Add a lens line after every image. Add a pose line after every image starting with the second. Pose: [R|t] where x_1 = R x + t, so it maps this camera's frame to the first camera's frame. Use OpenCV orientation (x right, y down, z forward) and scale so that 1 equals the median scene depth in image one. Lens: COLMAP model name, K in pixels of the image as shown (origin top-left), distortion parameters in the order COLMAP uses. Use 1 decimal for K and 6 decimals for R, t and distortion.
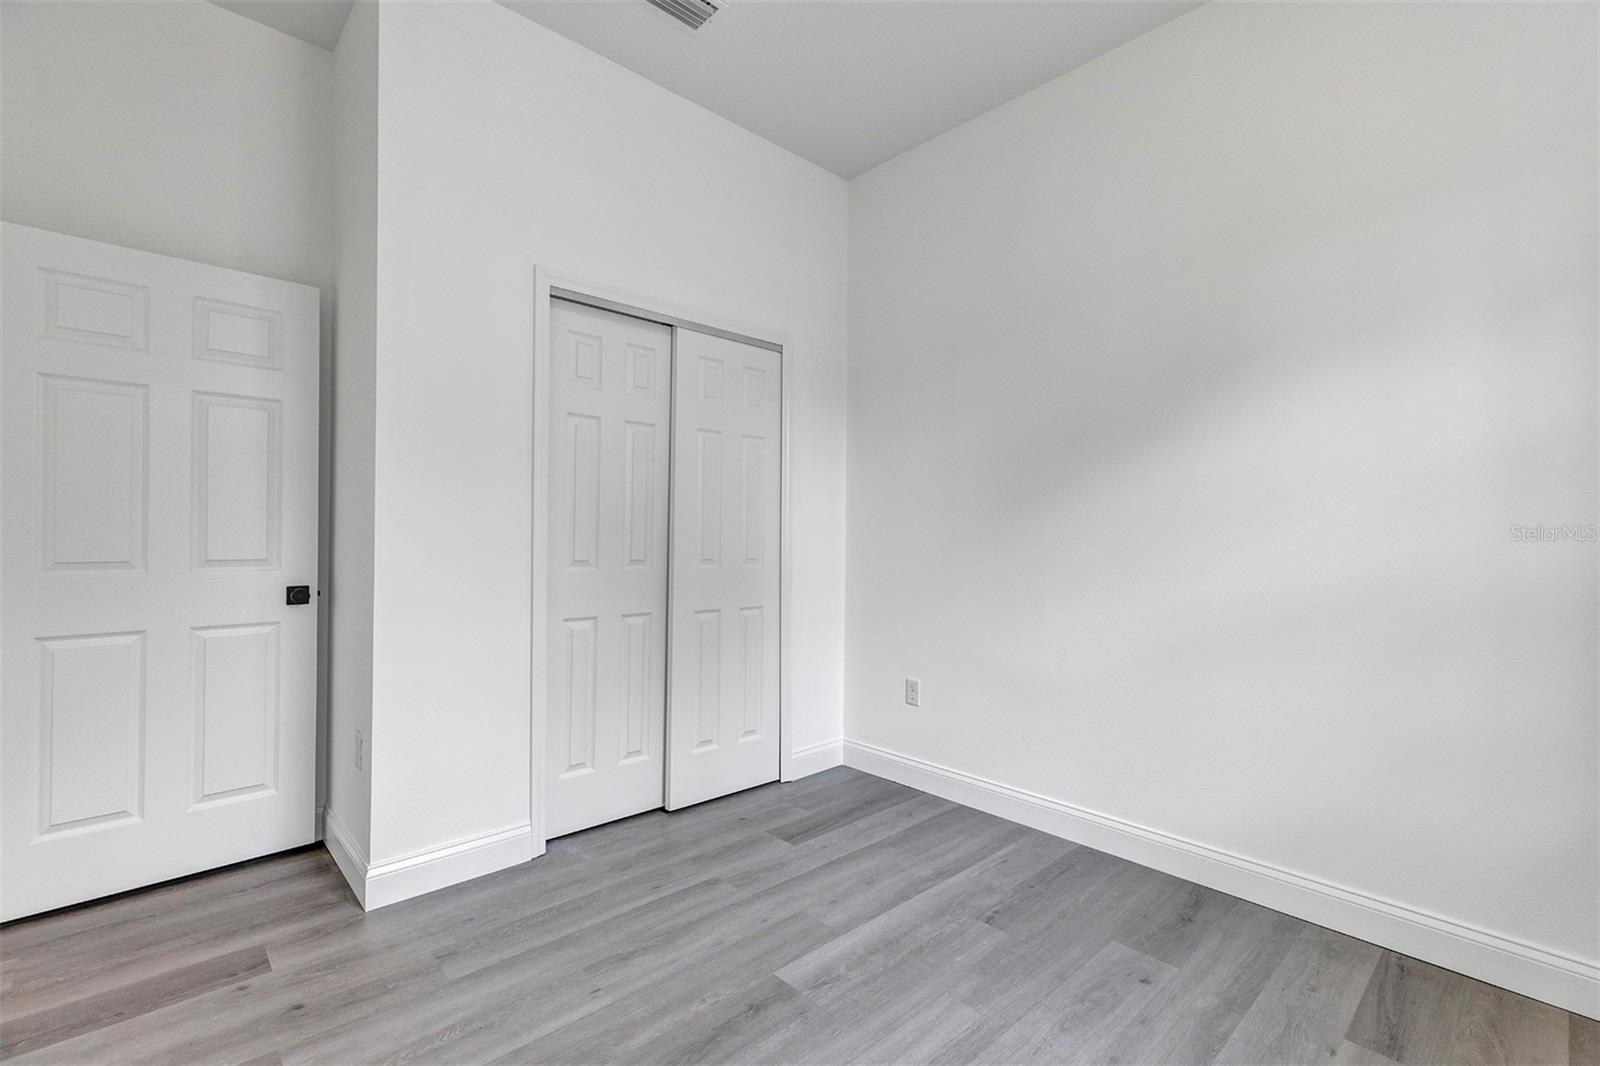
lens RADIAL K [[721.1, 0, 802.5], [0, 721.1, 531.5], [0, 0, 1]] dist [0.007816, 0.000092]
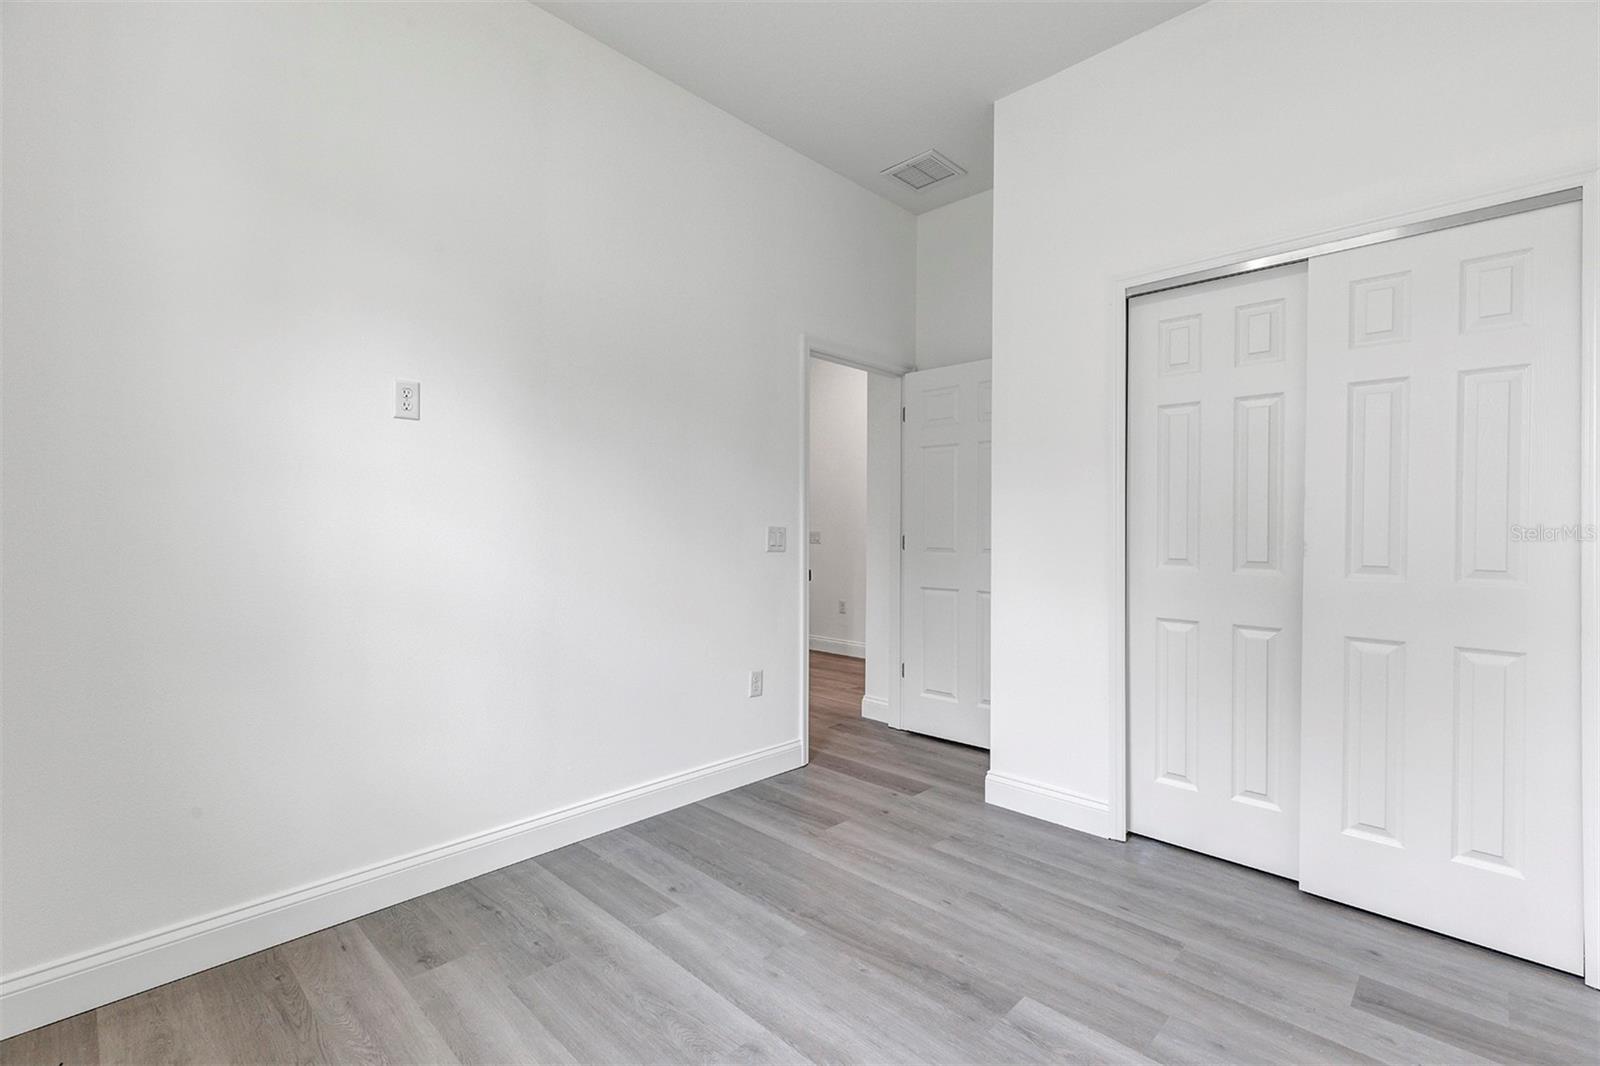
lens RADIAL K [[721.1, 0, 786.6], [0, 721.1, 528.8], [0, 0, 1]] dist [0.007816, 0.000092]
pose [[0.023199, -0.010260, -0.999678, 0.741464], [0.001546, 0.999947, -0.010227, 0.011585], [0.999730, -0.001309, 0.023214, 0.553724]]
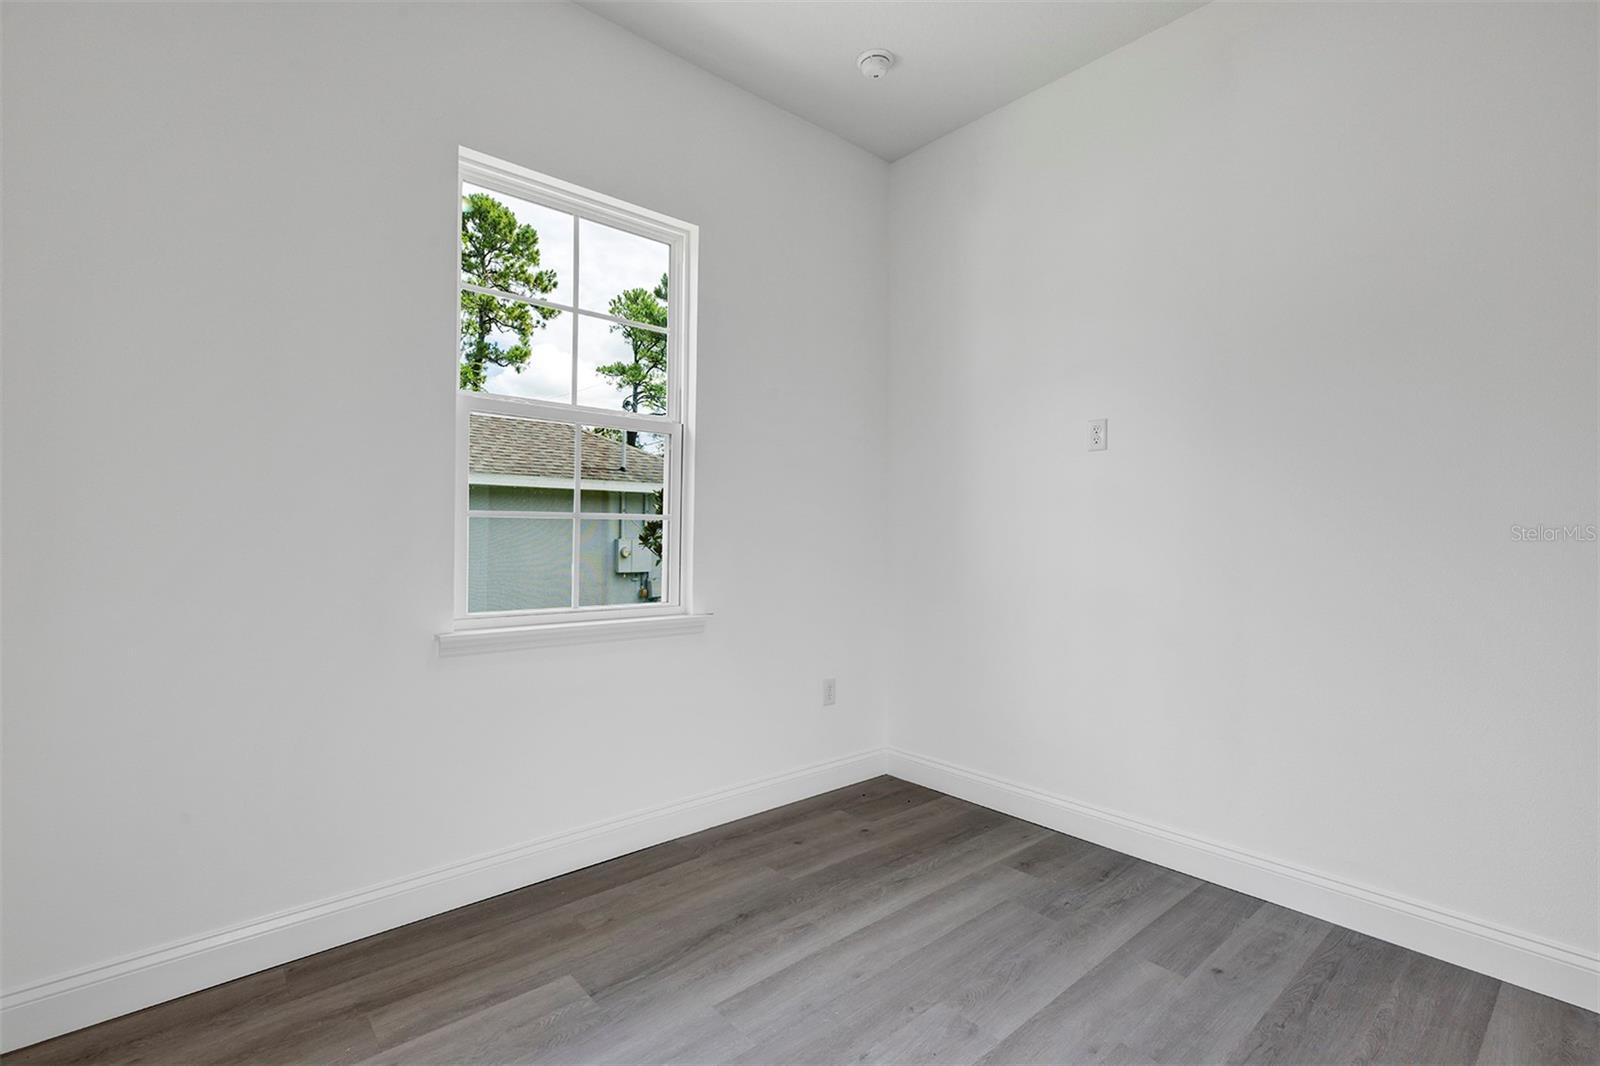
lens RADIAL K [[721.1, 0, 797.5], [0, 721.1, 537.1], [0, 0, 1]] dist [0.007816, 0.000092]
pose [[-0.998514, -0.017057, 0.051757, 0.185289], [-0.017286, 0.999843, -0.003985, 0.009145], [-0.051681, -0.004874, -0.998652, 1.284658]]
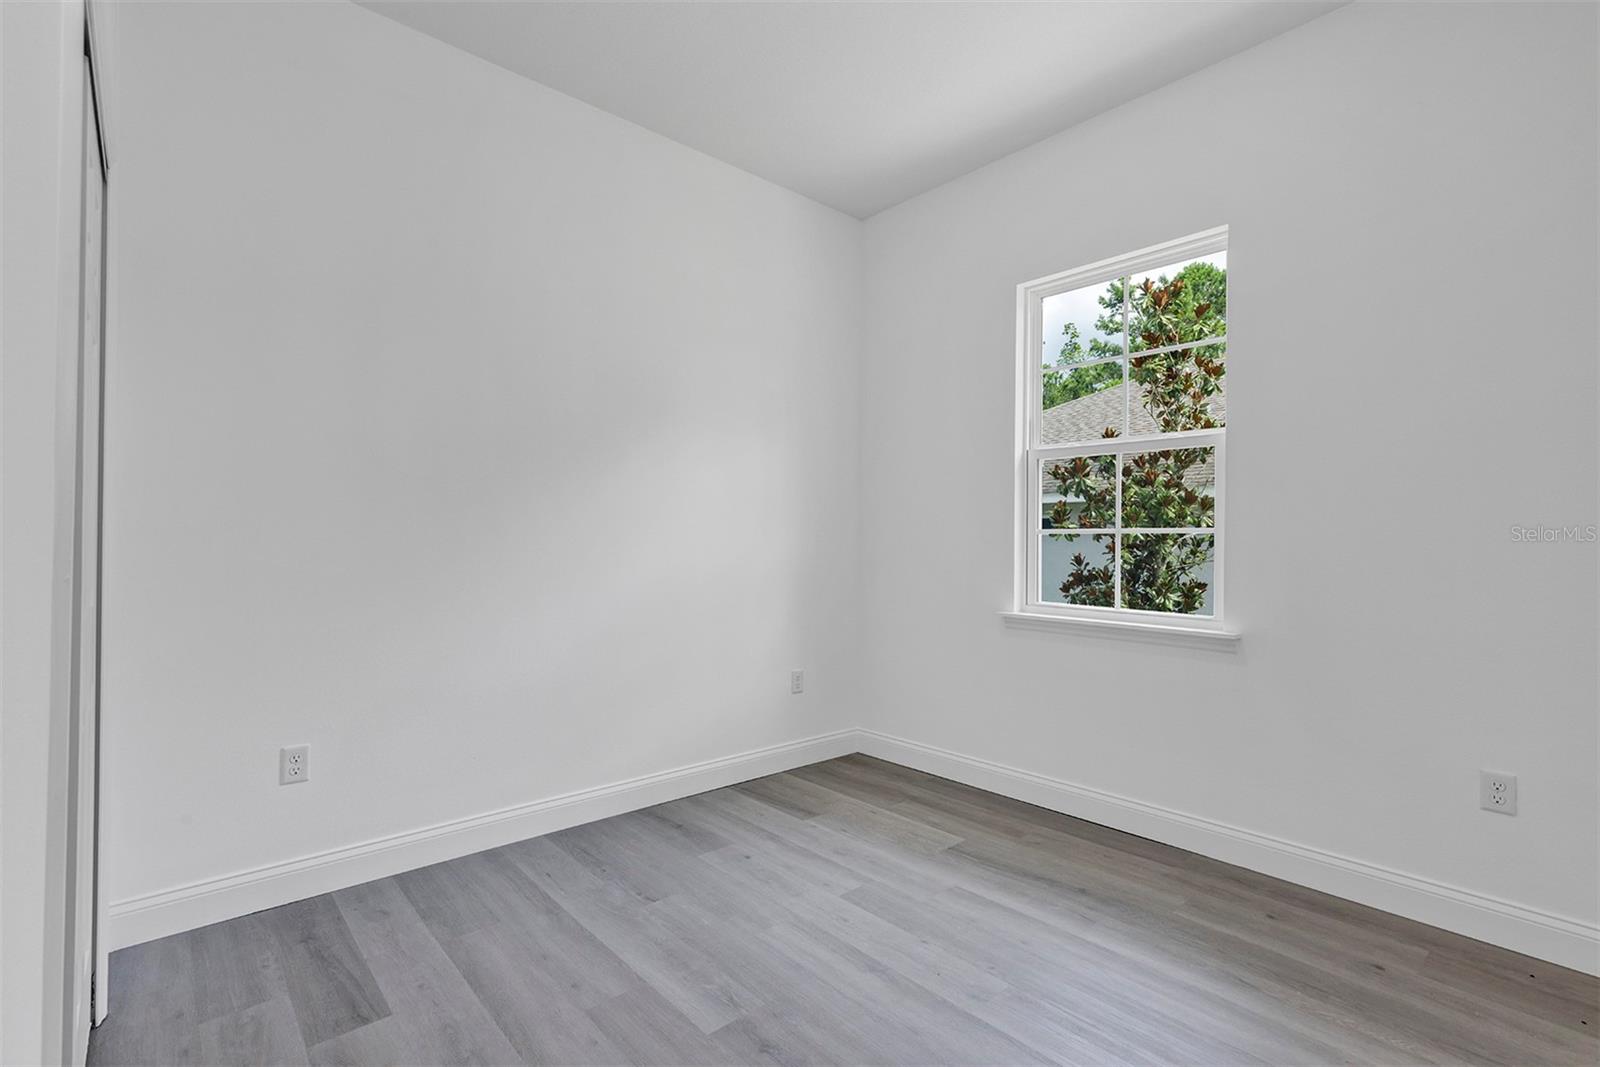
lens RADIAL K [[721.1, 0, 809.8], [0, 721.1, 542.3], [0, 0, 1]] dist [0.007816, 0.000092]
pose [[0.015935, -0.012012, 0.999801, -0.765668], [-0.015470, 0.999805, 0.012258, -0.009099], [-0.999753, -0.015662, 0.015746, 0.718236]]
